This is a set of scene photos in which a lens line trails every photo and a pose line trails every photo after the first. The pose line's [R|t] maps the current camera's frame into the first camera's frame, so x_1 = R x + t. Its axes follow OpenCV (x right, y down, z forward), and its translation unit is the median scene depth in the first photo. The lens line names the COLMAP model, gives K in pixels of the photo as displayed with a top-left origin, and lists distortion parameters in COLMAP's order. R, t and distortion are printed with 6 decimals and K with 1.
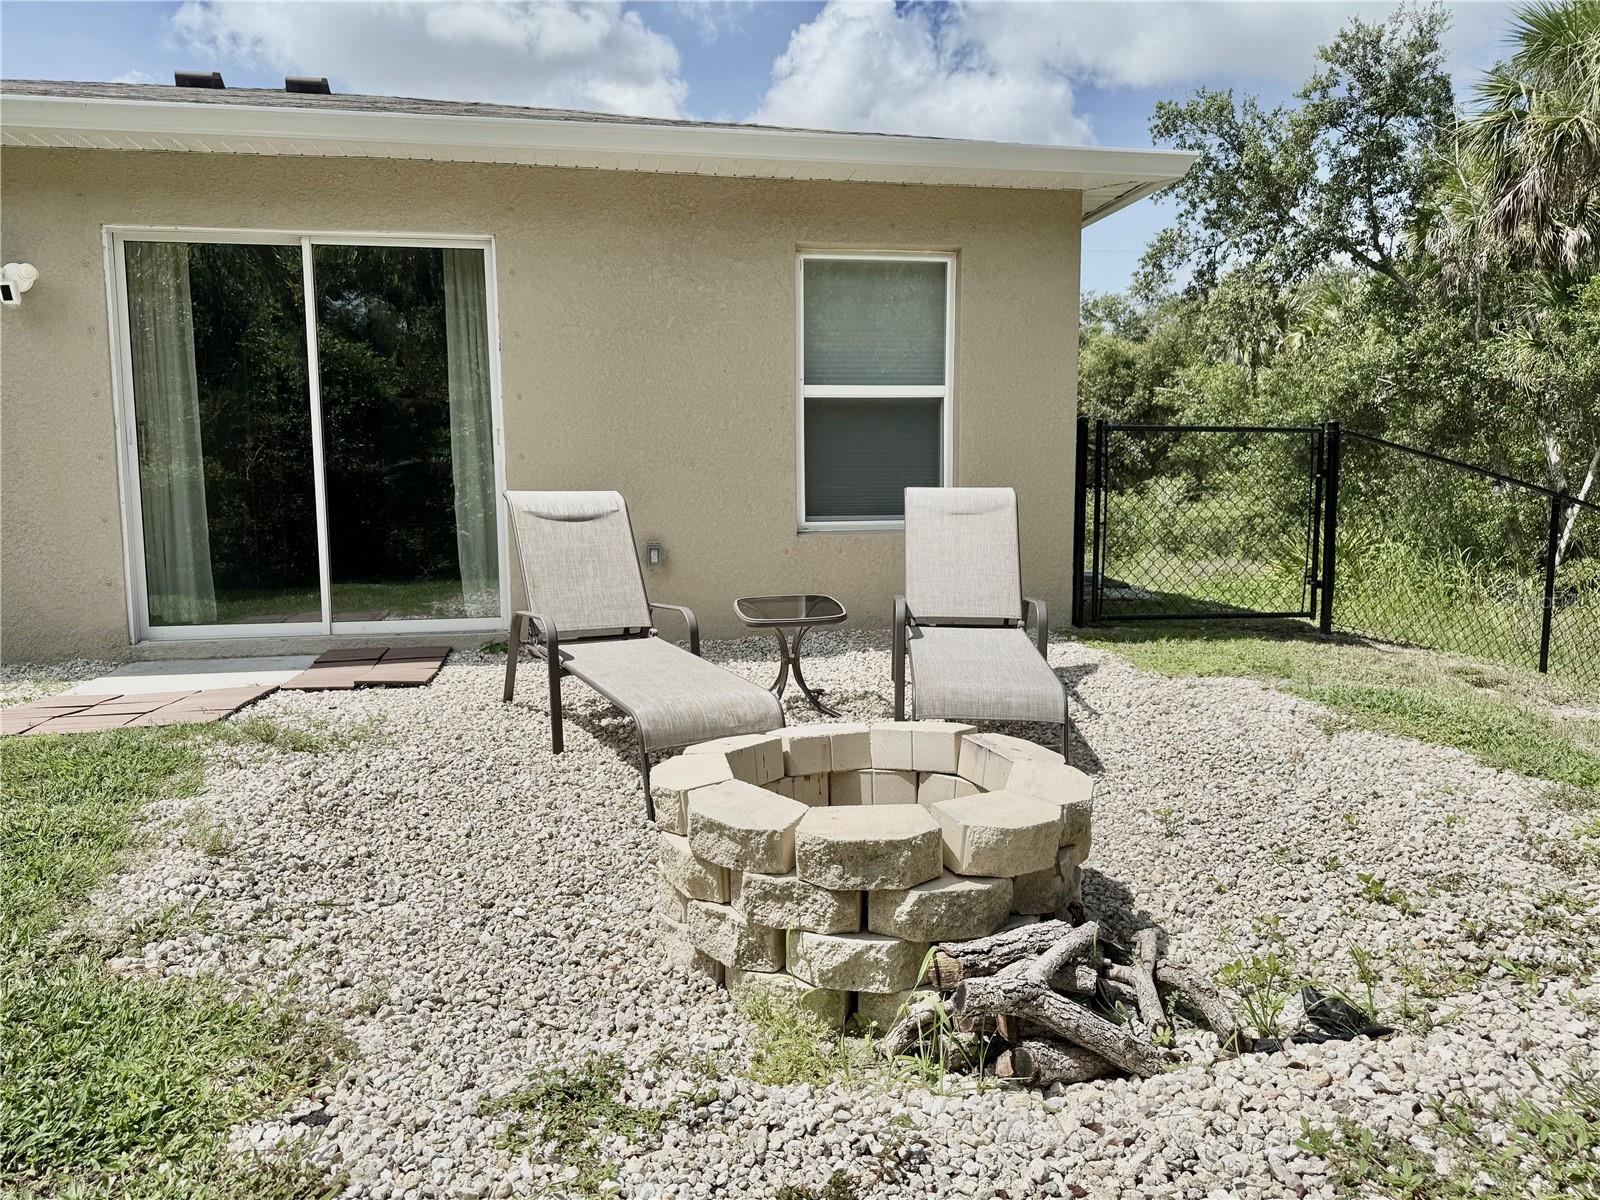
lens RADIAL K [[1123.9, 0, 798.4], [0, 1123.9, 603.5], [0, 0, 1]] dist [0.001170, -0.003893]
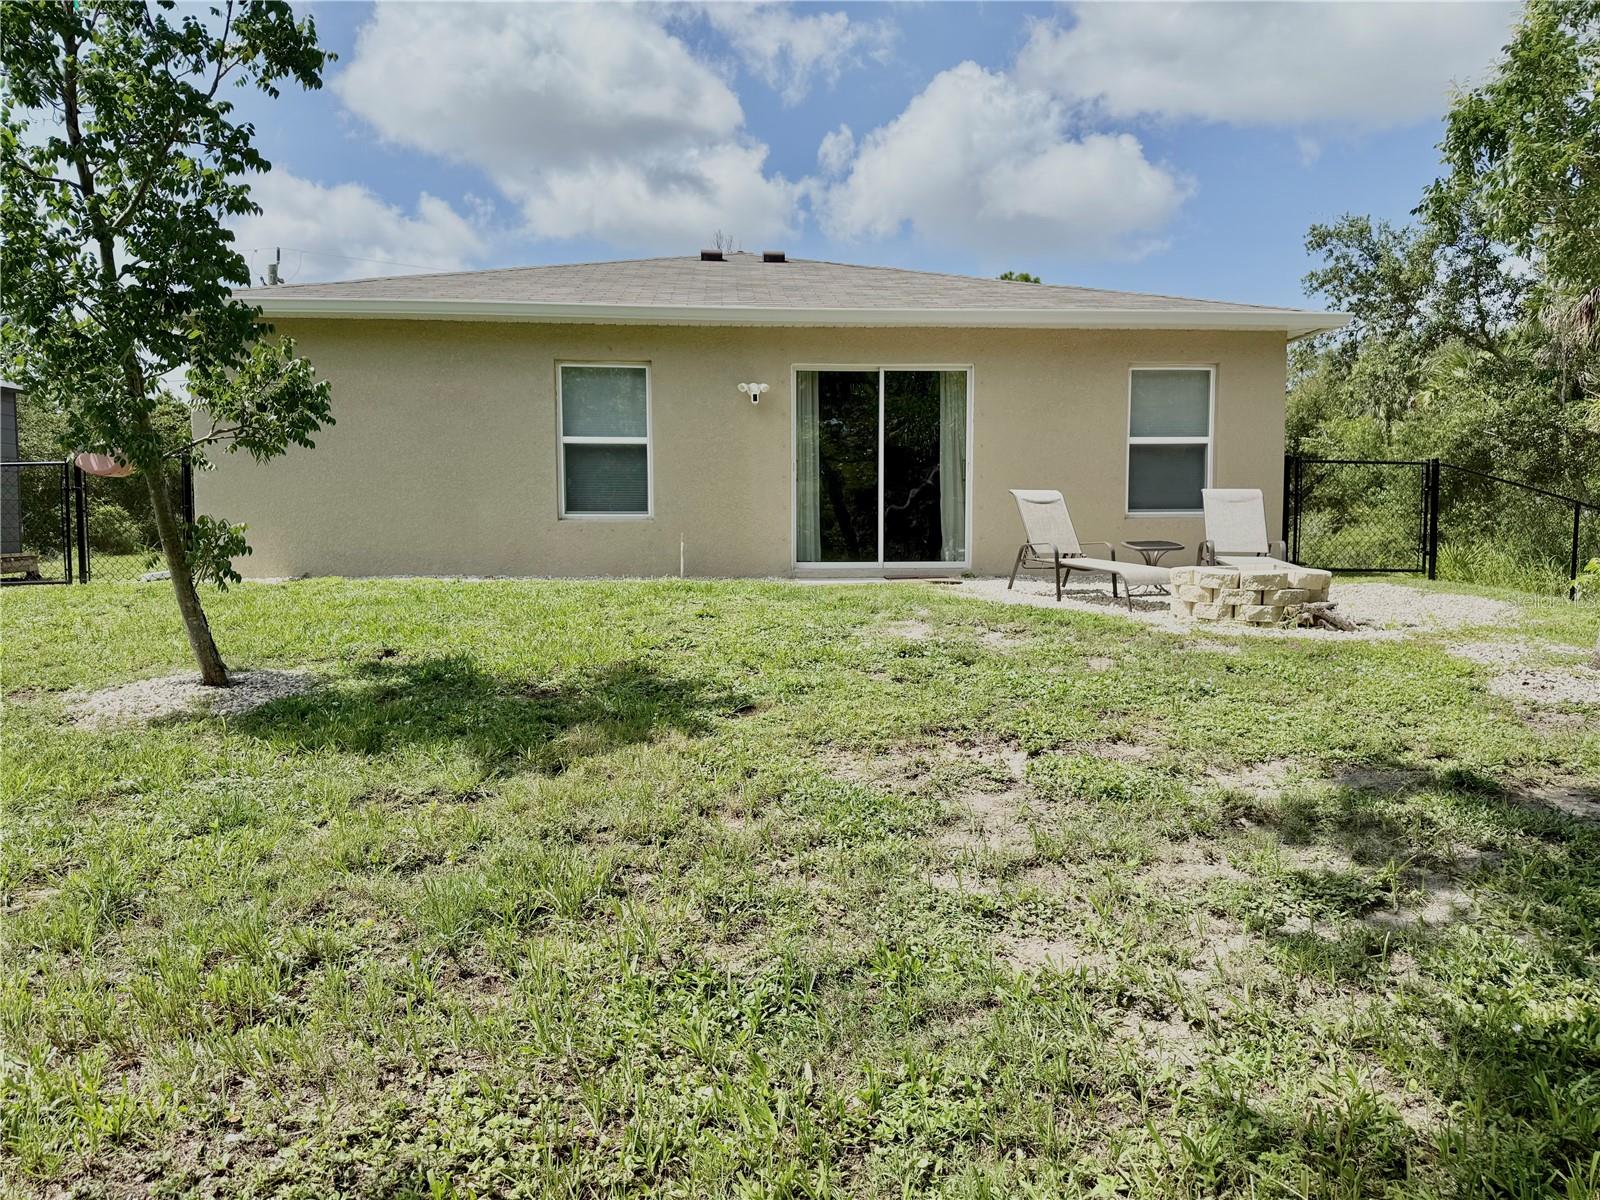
lens RADIAL K [[1123.9, 0, 802.3], [0, 1123.9, 604.6], [0, 0, 1]] dist [0.001170, -0.003893]
pose [[0.995189, 0.012430, -0.097181, -0.152567], [-0.016583, 0.998978, -0.042044, 0.072118], [0.096560, 0.043453, 0.994378, -0.379897]]
